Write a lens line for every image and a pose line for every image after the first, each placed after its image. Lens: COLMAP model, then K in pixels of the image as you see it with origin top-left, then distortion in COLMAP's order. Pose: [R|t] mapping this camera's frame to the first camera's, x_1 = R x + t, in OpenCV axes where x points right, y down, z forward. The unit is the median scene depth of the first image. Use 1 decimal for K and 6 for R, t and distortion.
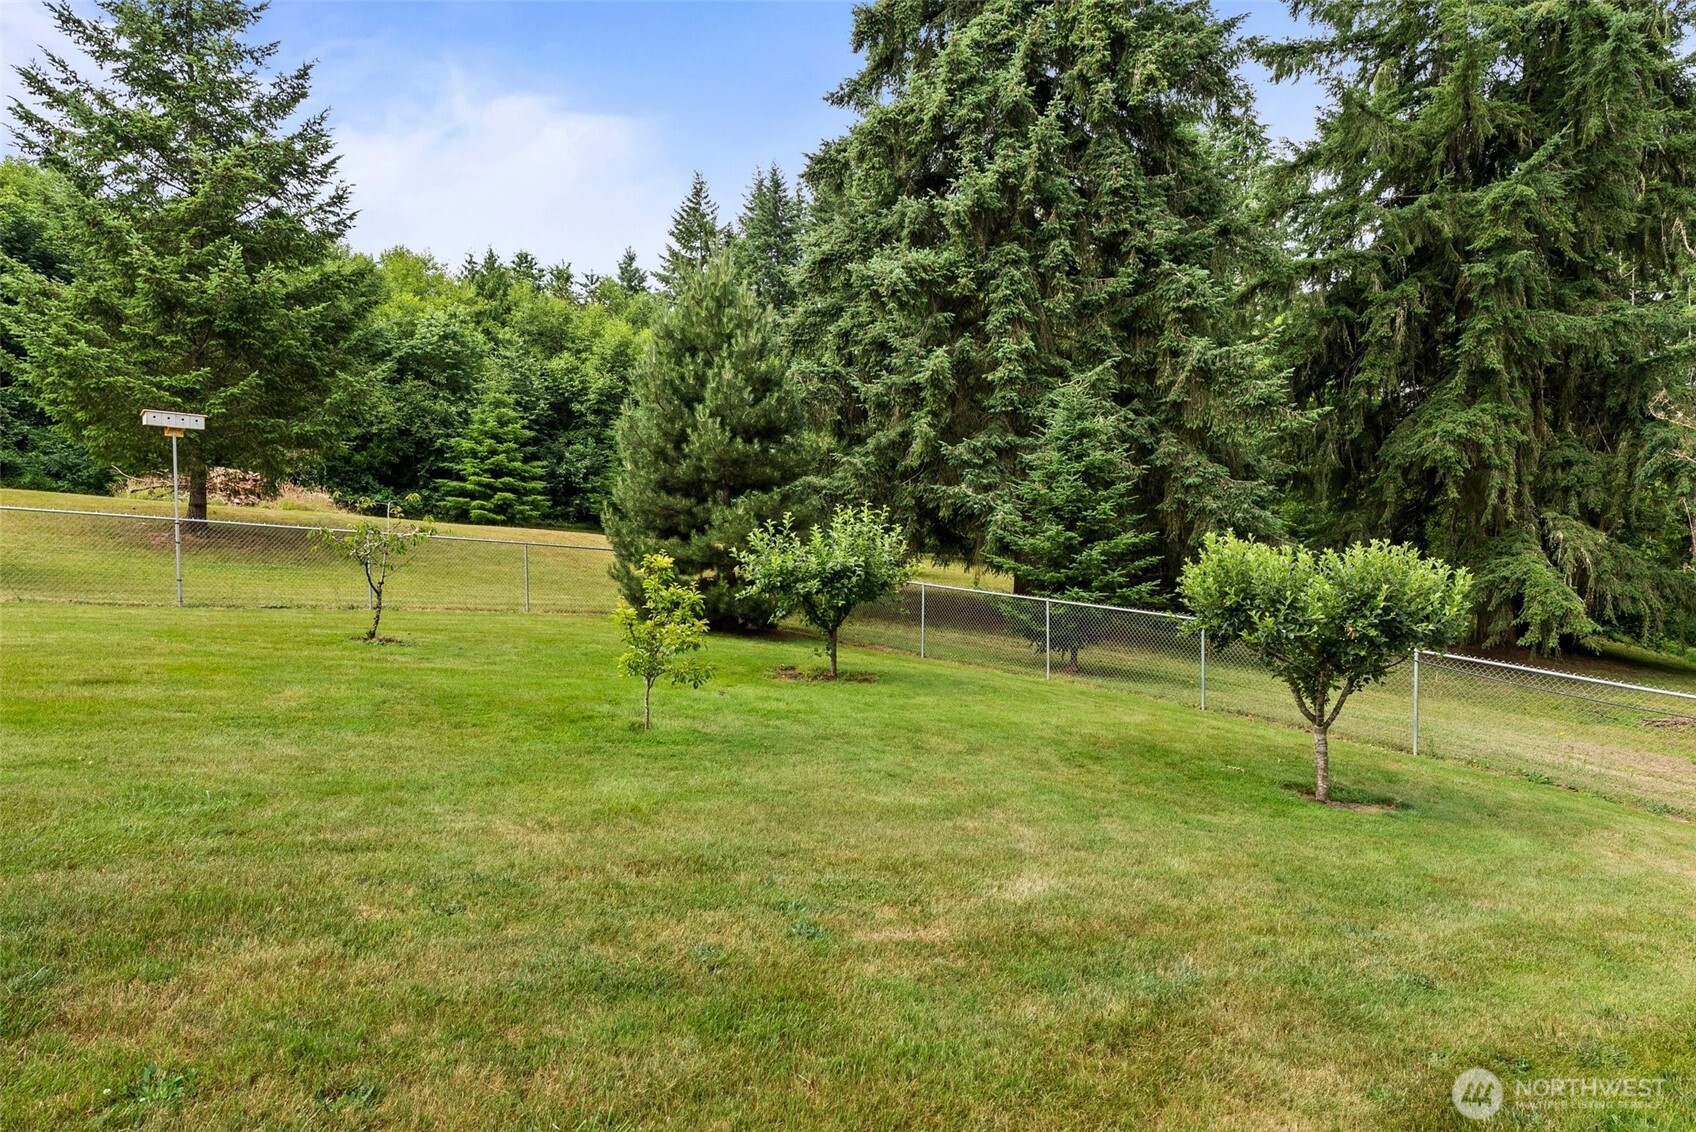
lens RADIAL K [[1007.6, 0, 856.6], [0, 1007.6, 610.8], [0, 0, 1]] dist [-0.006281, -0.003595]
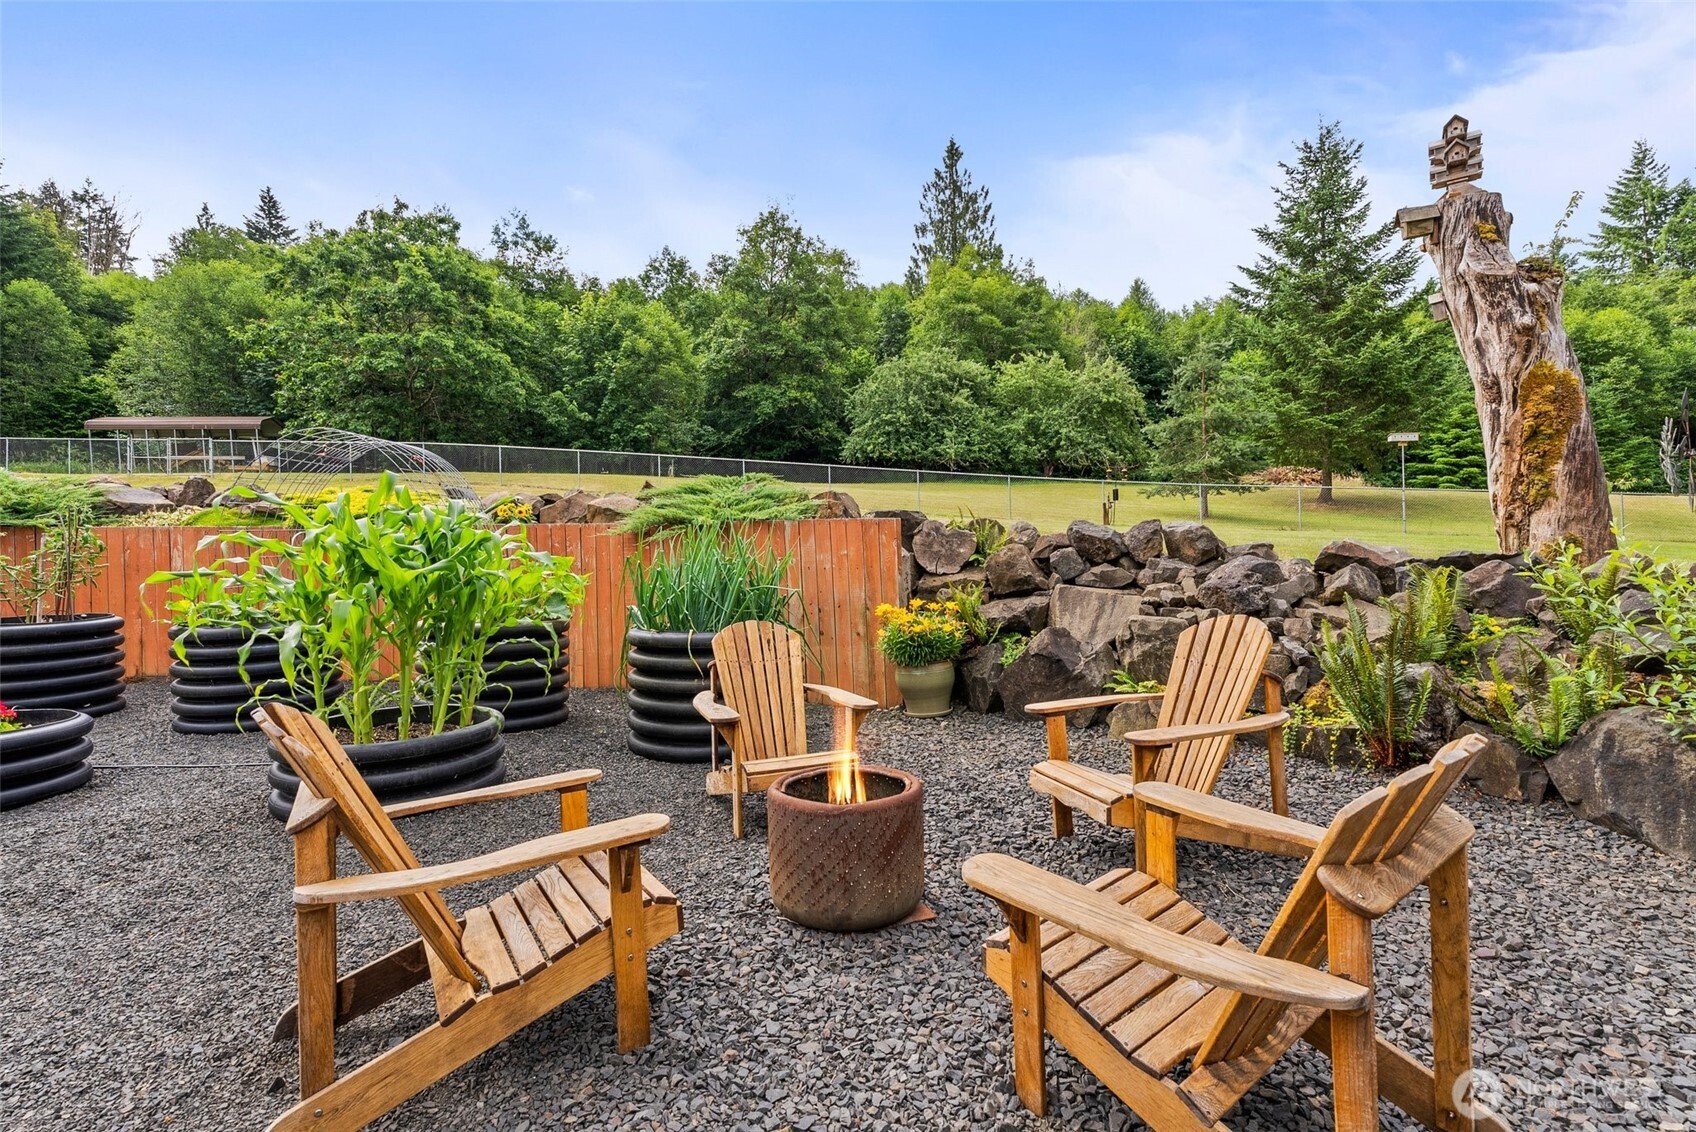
lens RADIAL K [[776.6, 0, 846.7], [0, 776.6, 551.0], [0, 0, 1]] dist [-0.007820, 0.002059]
pose [[0.602287, -0.001211, -0.798279, -0.074195], [-0.022185, 0.999587, -0.018255, 0.040257], [0.797971, 0.028704, 0.602012, -0.385936]]
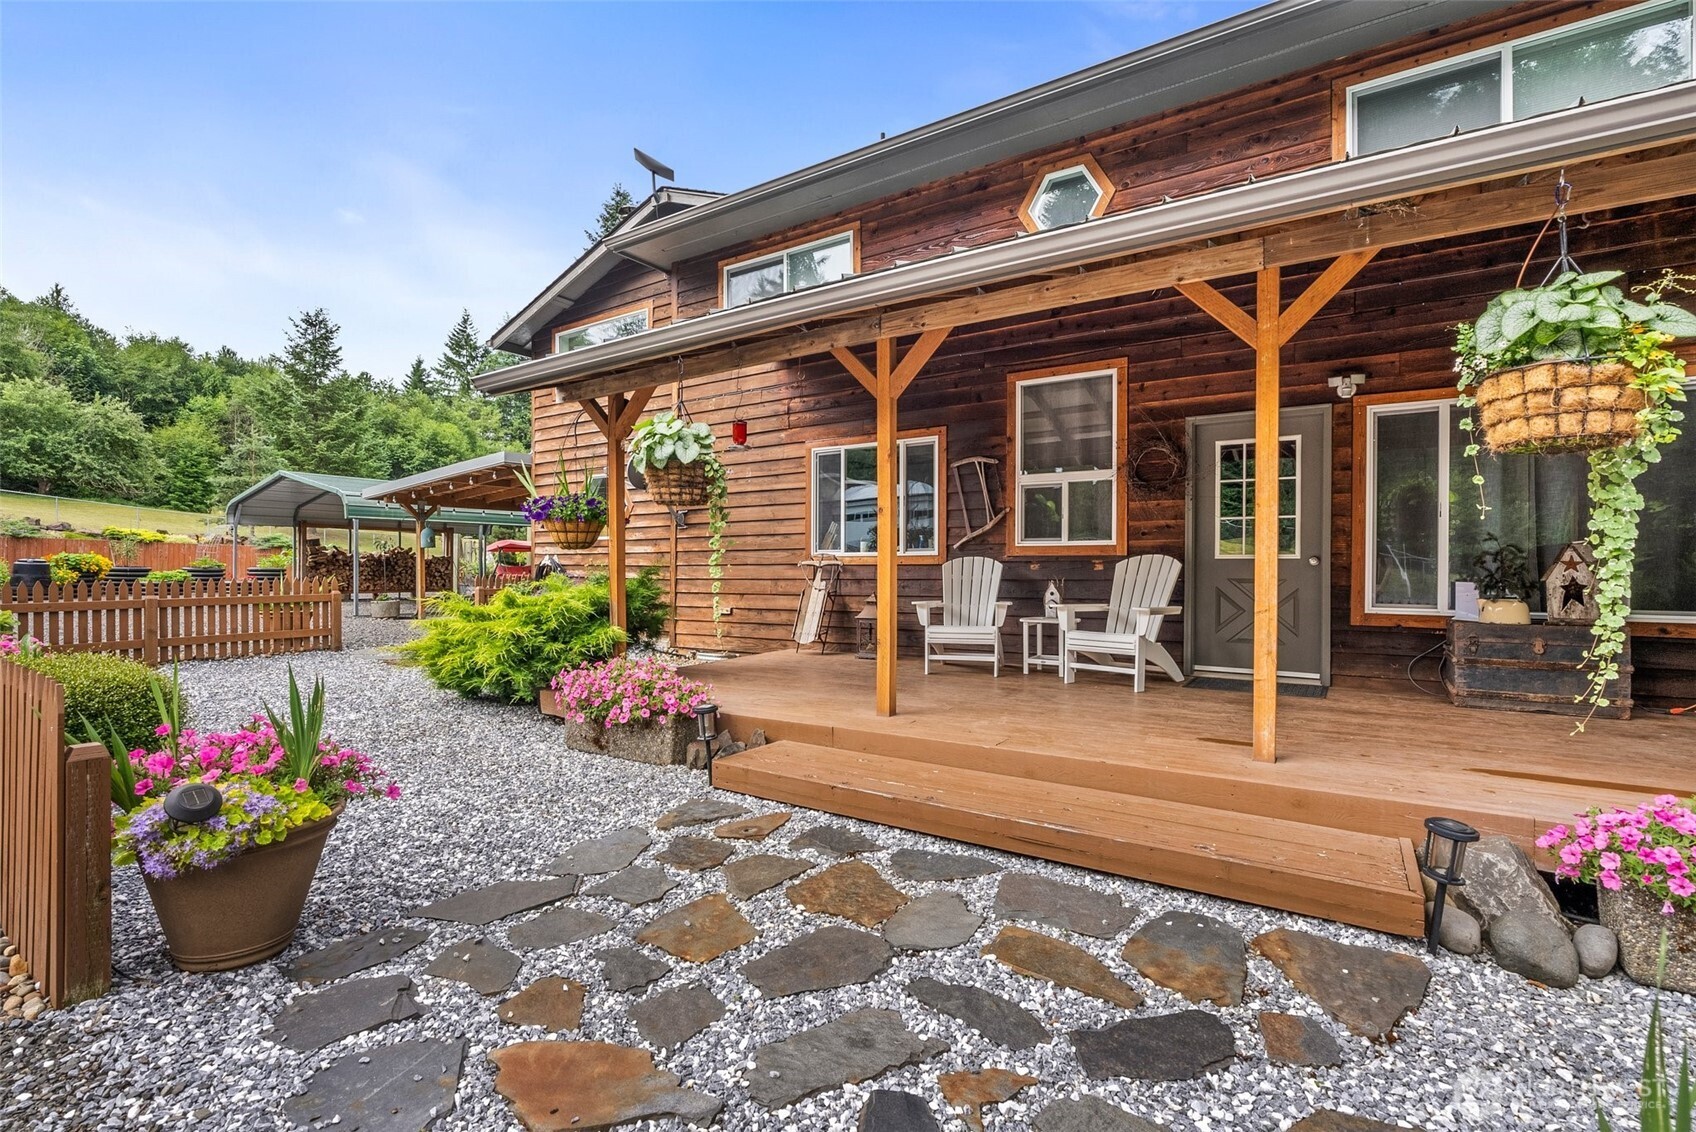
lens RADIAL K [[776.6, 0, 845.2], [0, 776.6, 564.1], [0, 0, 1]] dist [-0.007820, 0.002059]
pose [[0.943478, 0.014502, 0.331117, 0.033612], [0.000296, 0.999005, -0.044598, 0.088563], [-0.331435, 0.042176, 0.942535, -1.302878]]
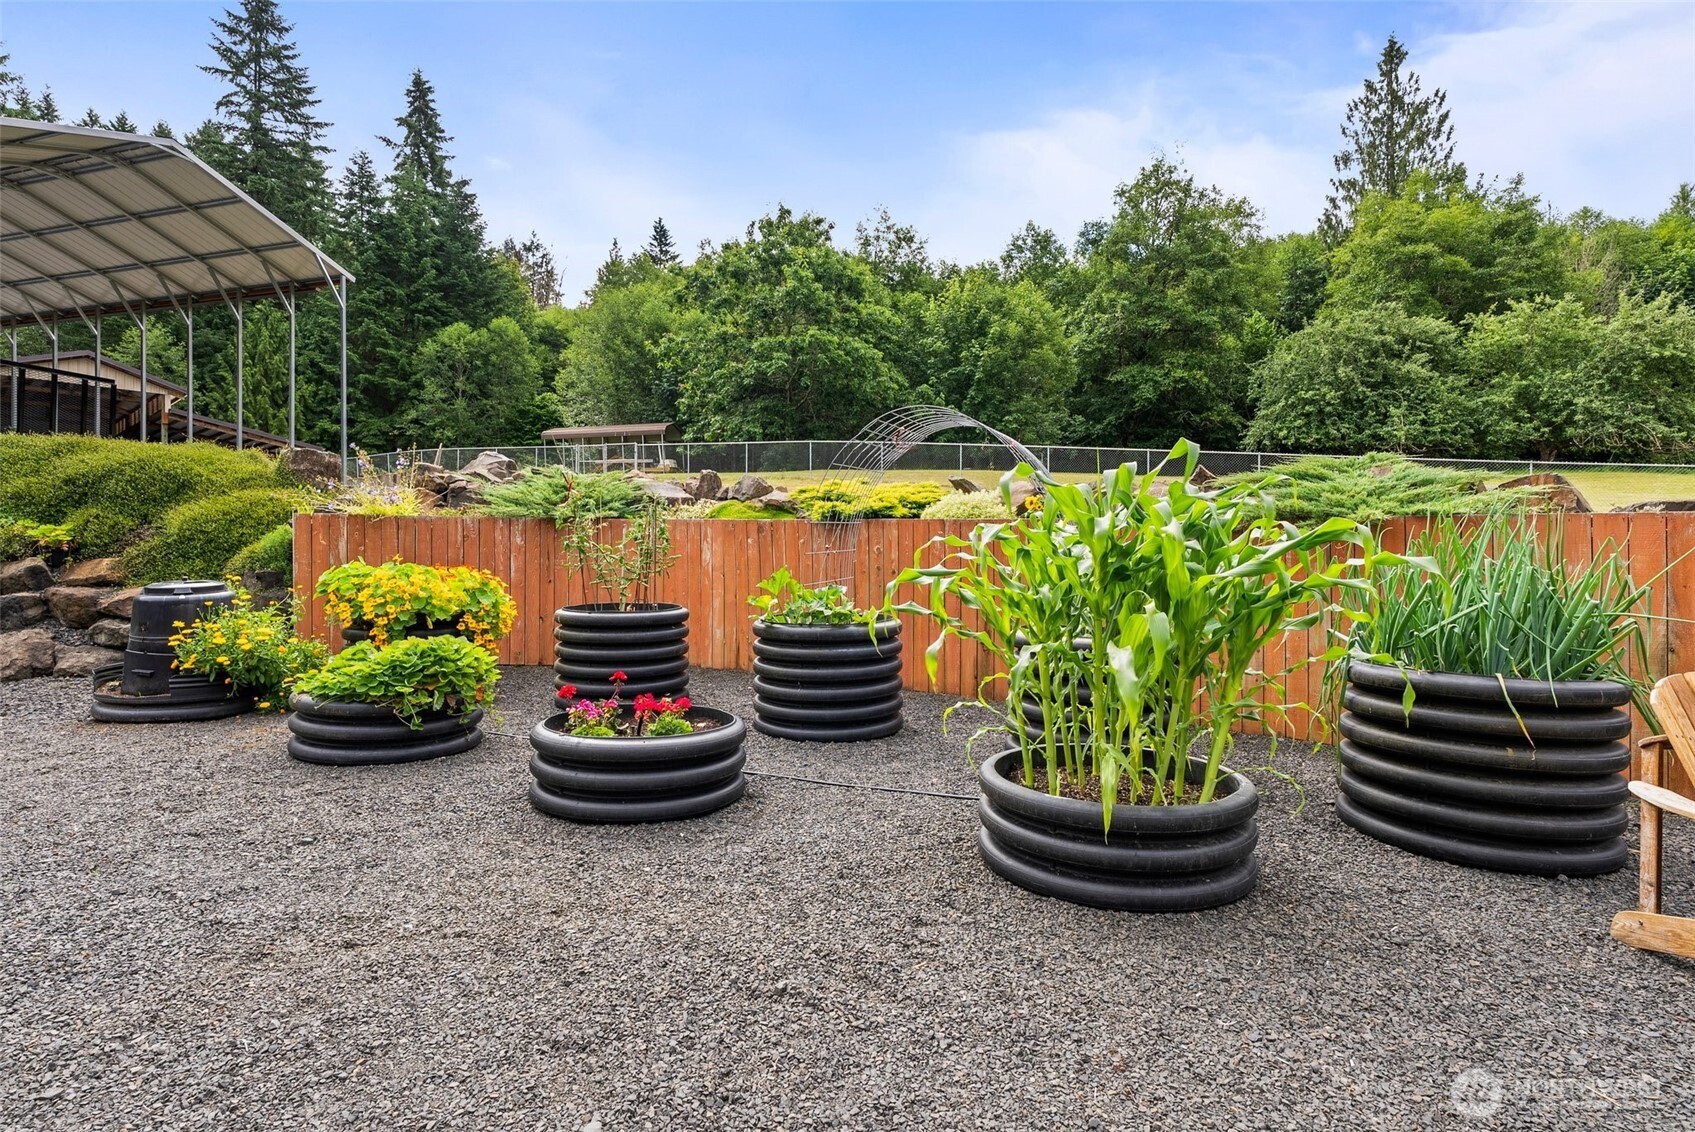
lens RADIAL K [[832.3, 0, 853.2], [0, 832.3, 563.9], [0, 0, 1]] dist [-0.005457, 0.002804]
pose [[0.244050, 0.020569, -0.969545, -0.124471], [-0.049577, 0.998732, 0.008709, 0.042223], [0.968495, 0.045942, 0.244760, -0.424797]]
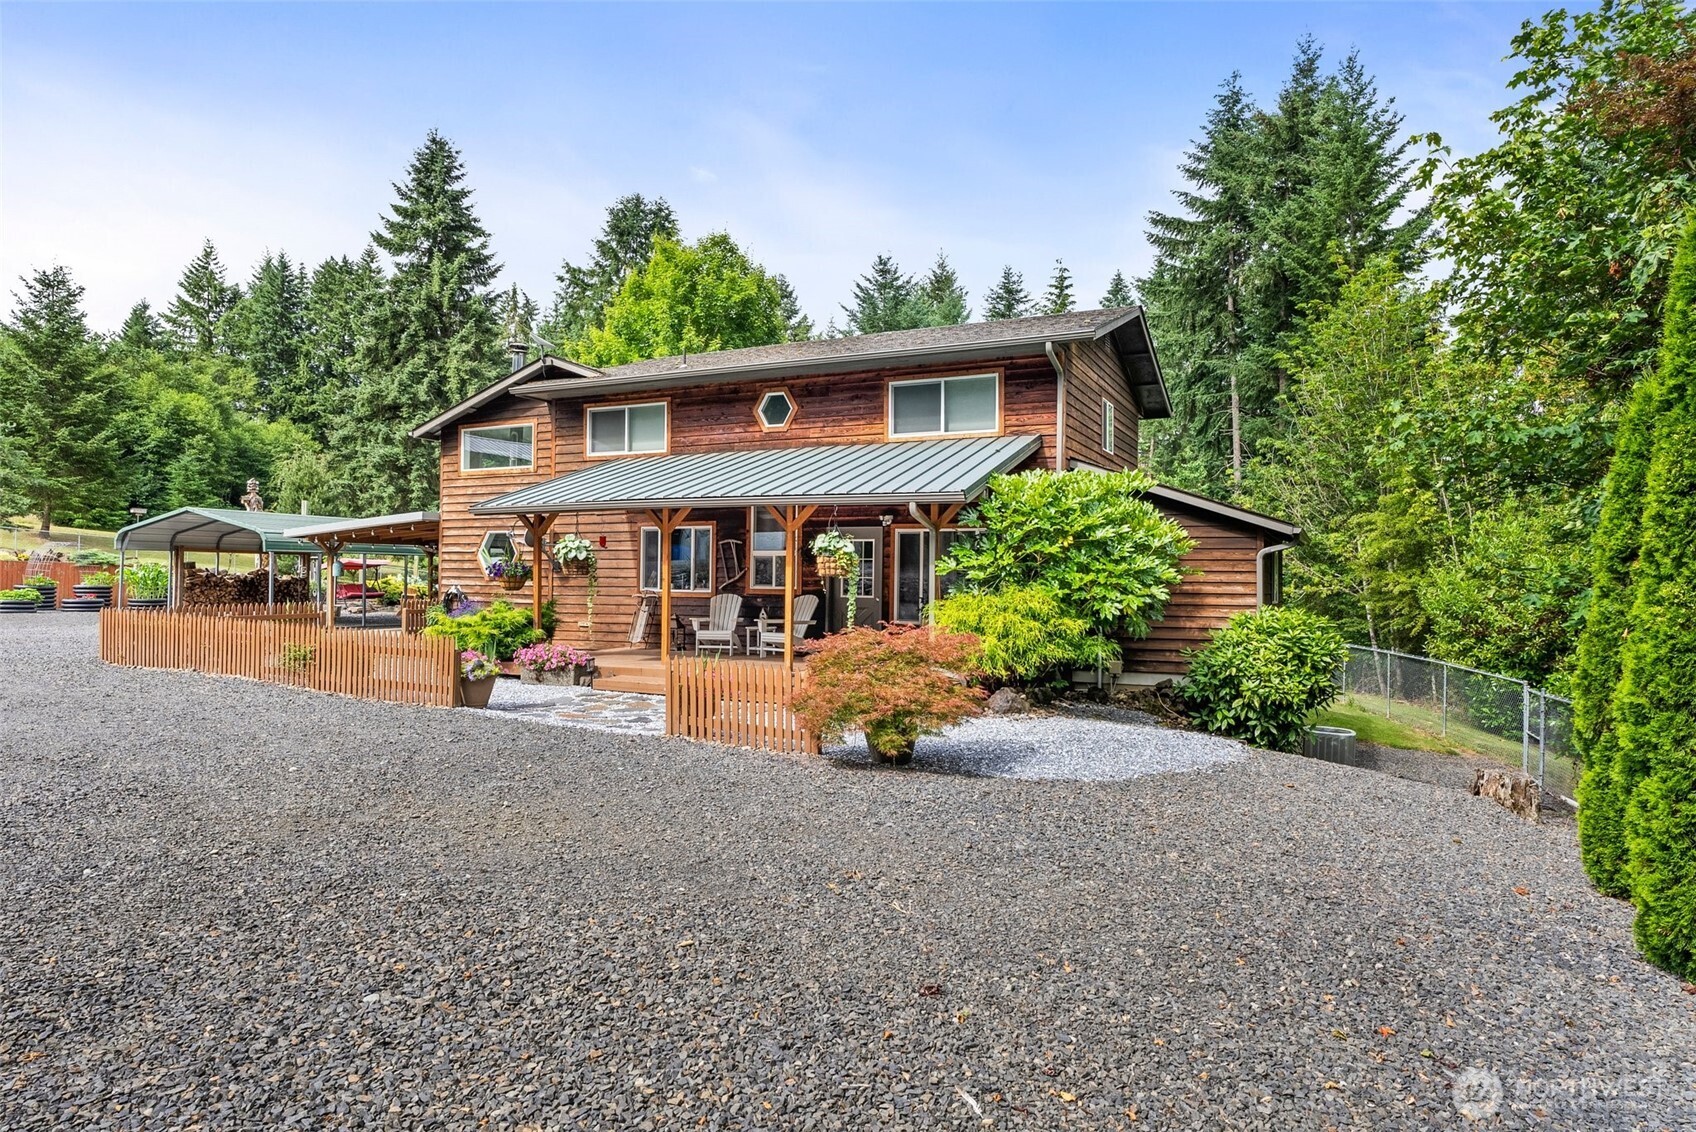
lens RADIAL K [[1007.6, 0, 855.9], [0, 1007.6, 555.7], [0, 0, 1]] dist [-0.006281, -0.003595]
pose [[0.886551, 0.029573, 0.461685, -0.047169], [-0.000895, 0.998063, -0.062212, 0.089474], [-0.462631, 0.054740, 0.884860, -1.618382]]
